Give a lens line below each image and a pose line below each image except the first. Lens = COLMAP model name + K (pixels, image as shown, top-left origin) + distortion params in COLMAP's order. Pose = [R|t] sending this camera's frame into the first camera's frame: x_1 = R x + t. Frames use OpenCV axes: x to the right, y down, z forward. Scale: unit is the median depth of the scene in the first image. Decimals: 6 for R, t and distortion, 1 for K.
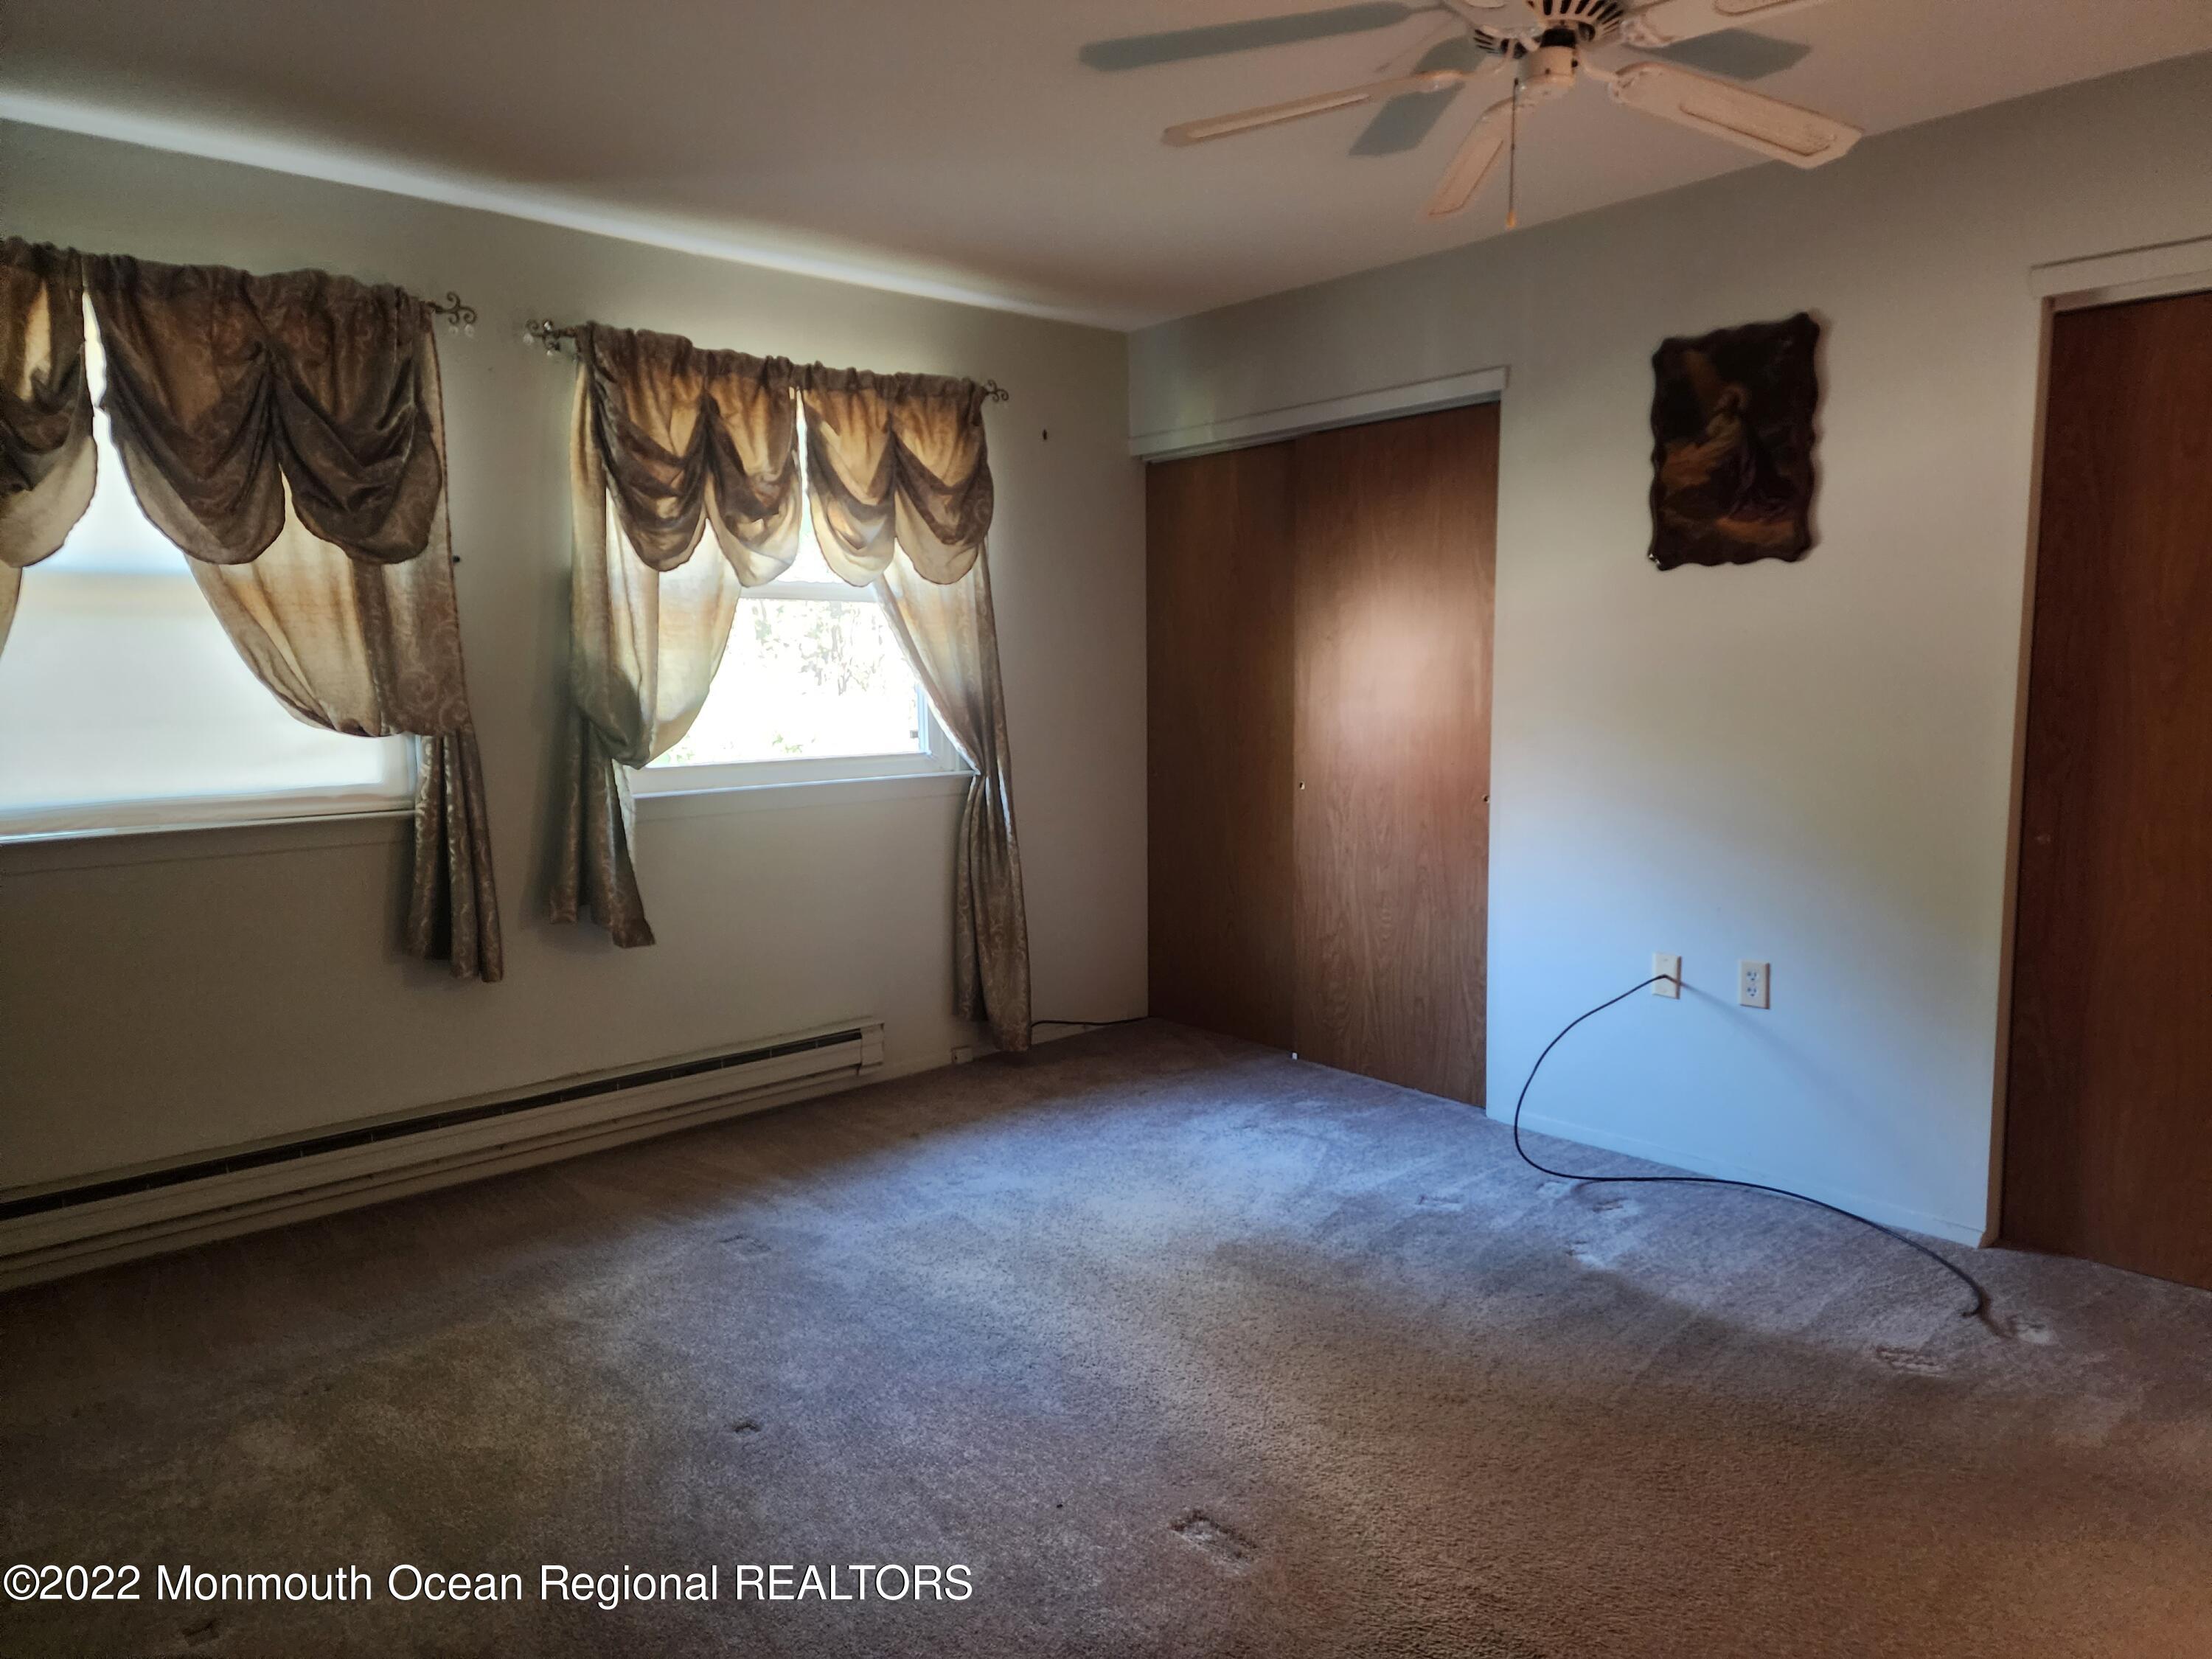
lens RADIAL K [[1483.9, 0, 1106.0], [0, 1483.9, 829.5], [0, 0, 1]] dist [0.107466, -0.079951]
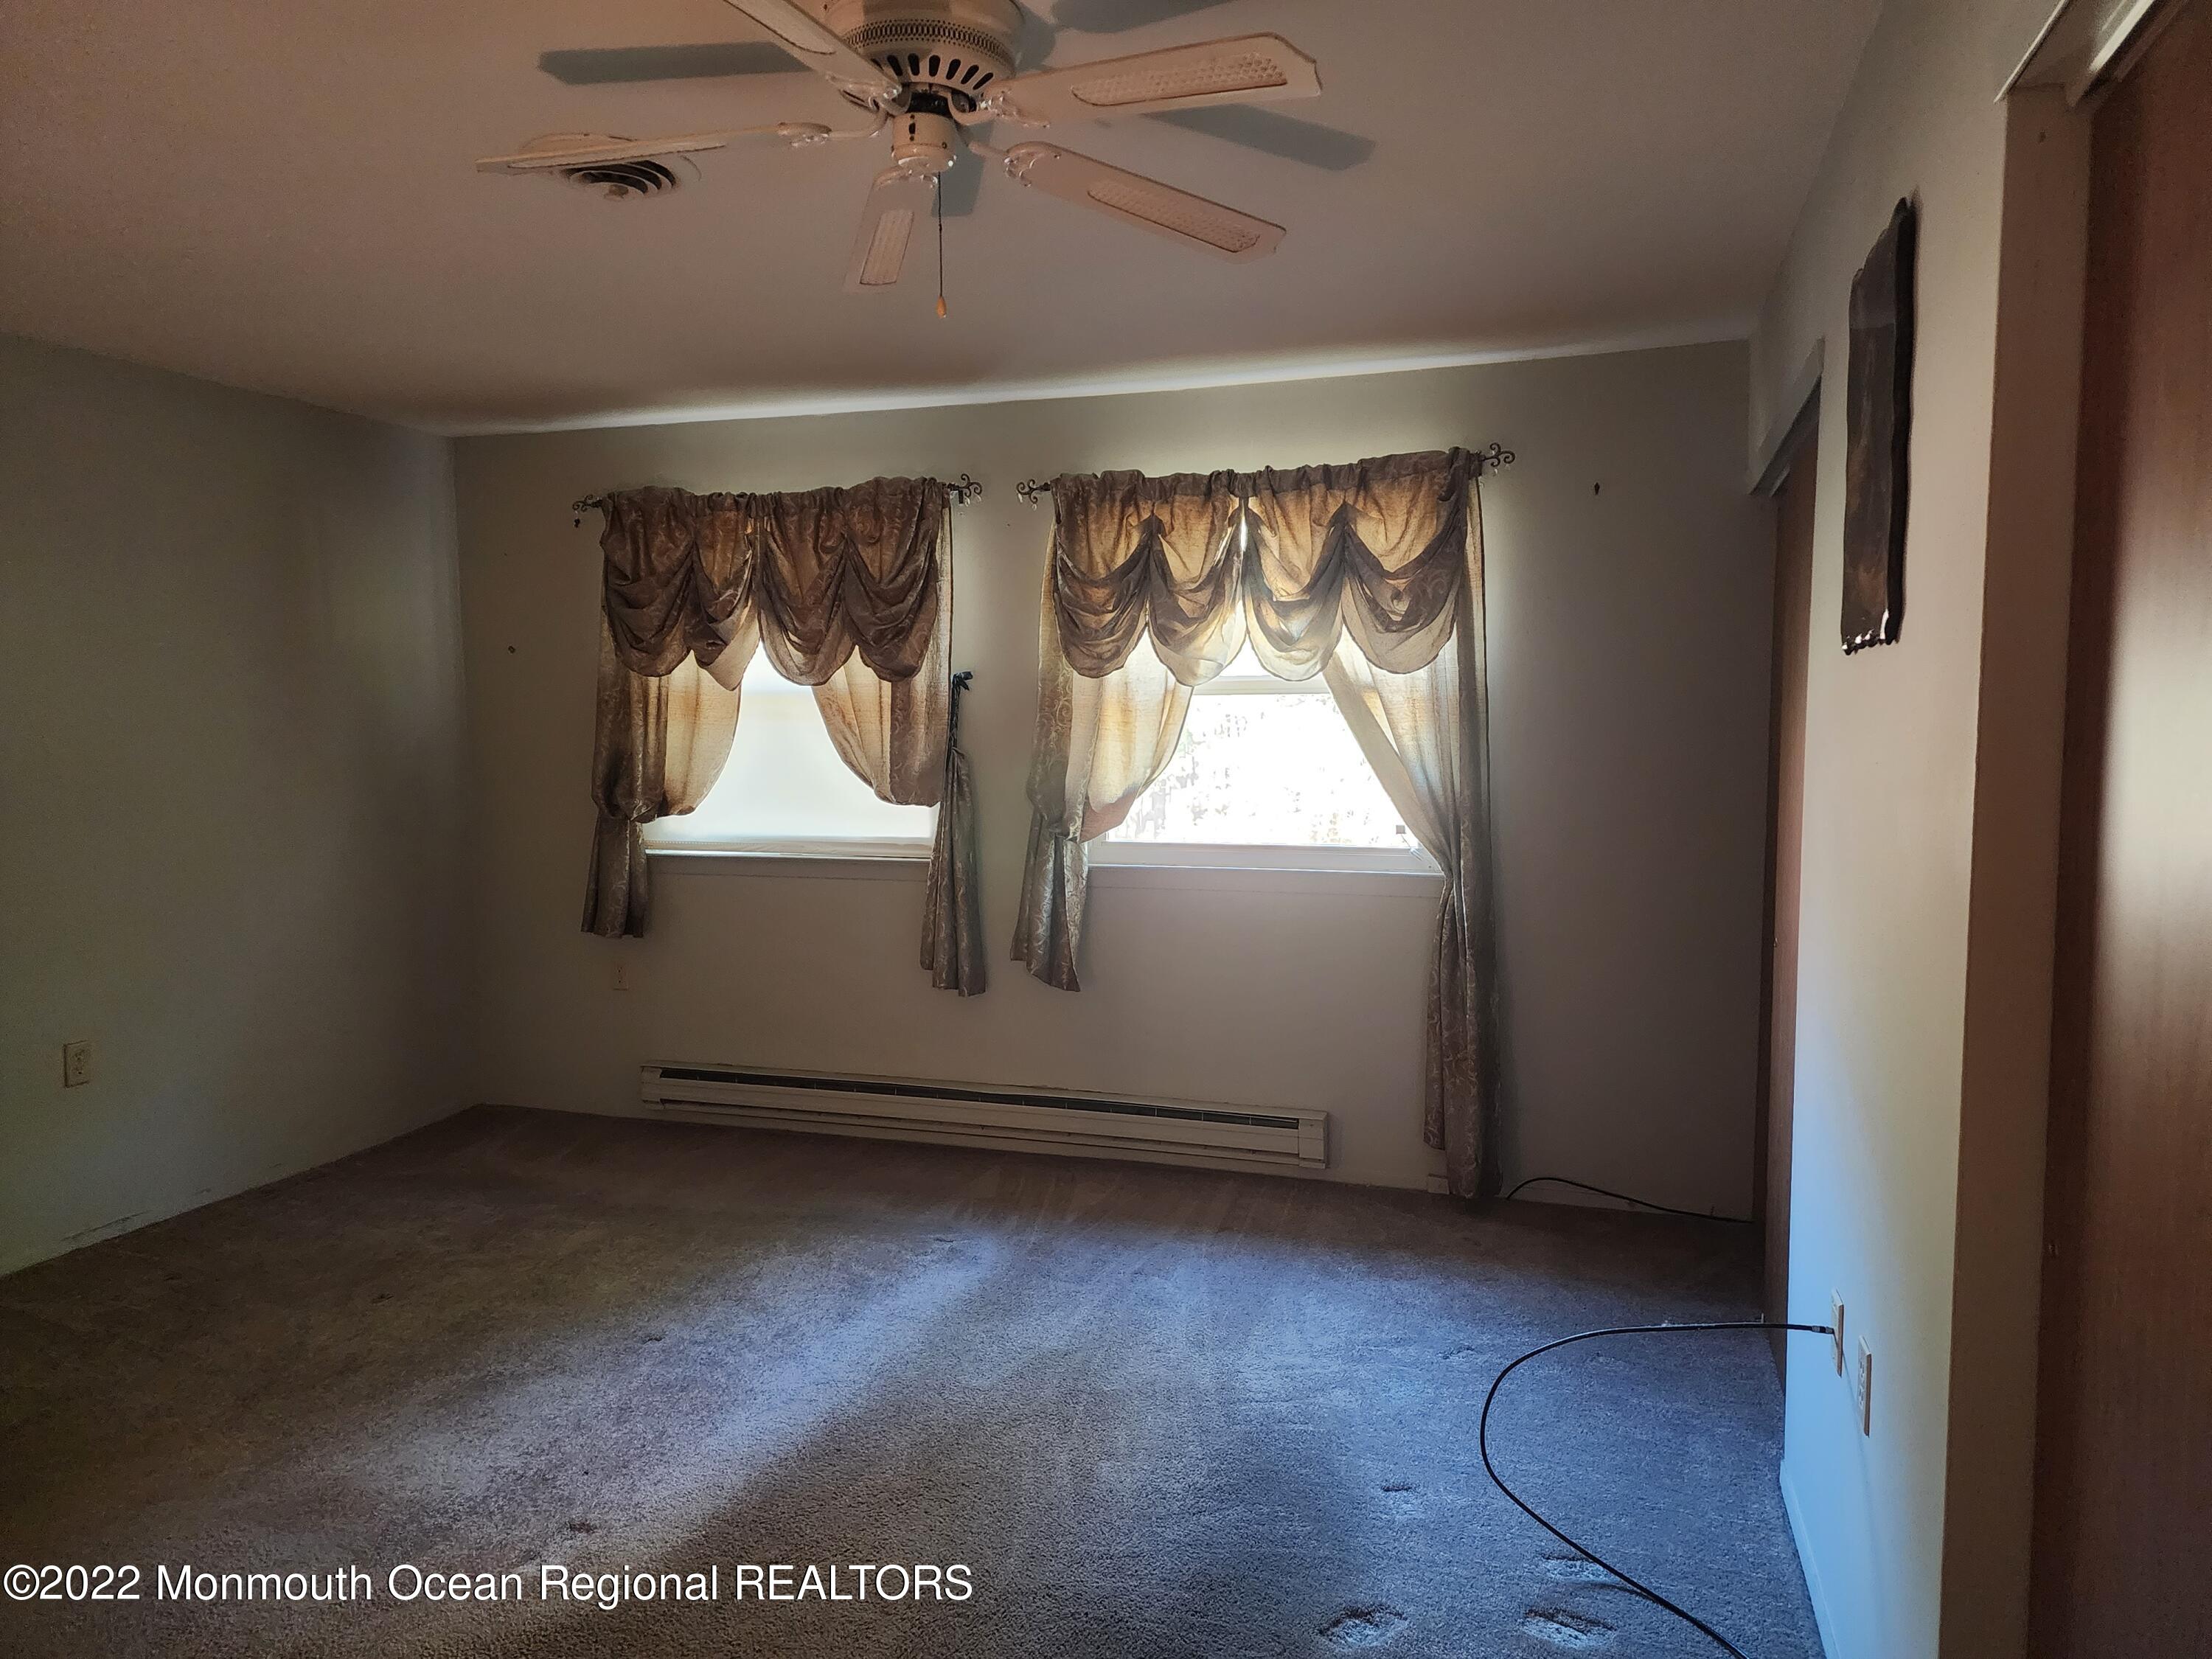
lens RADIAL K [[1483.9, 0, 1106.0], [0, 1483.9, 829.5], [0, 0, 1]] dist [0.107466, -0.079951]
pose [[0.494271, 0.088121, -0.864830, 0.696261], [-0.094680, 0.994388, 0.047210, -0.105786], [0.864136, 0.058548, 0.499841, 0.425130]]
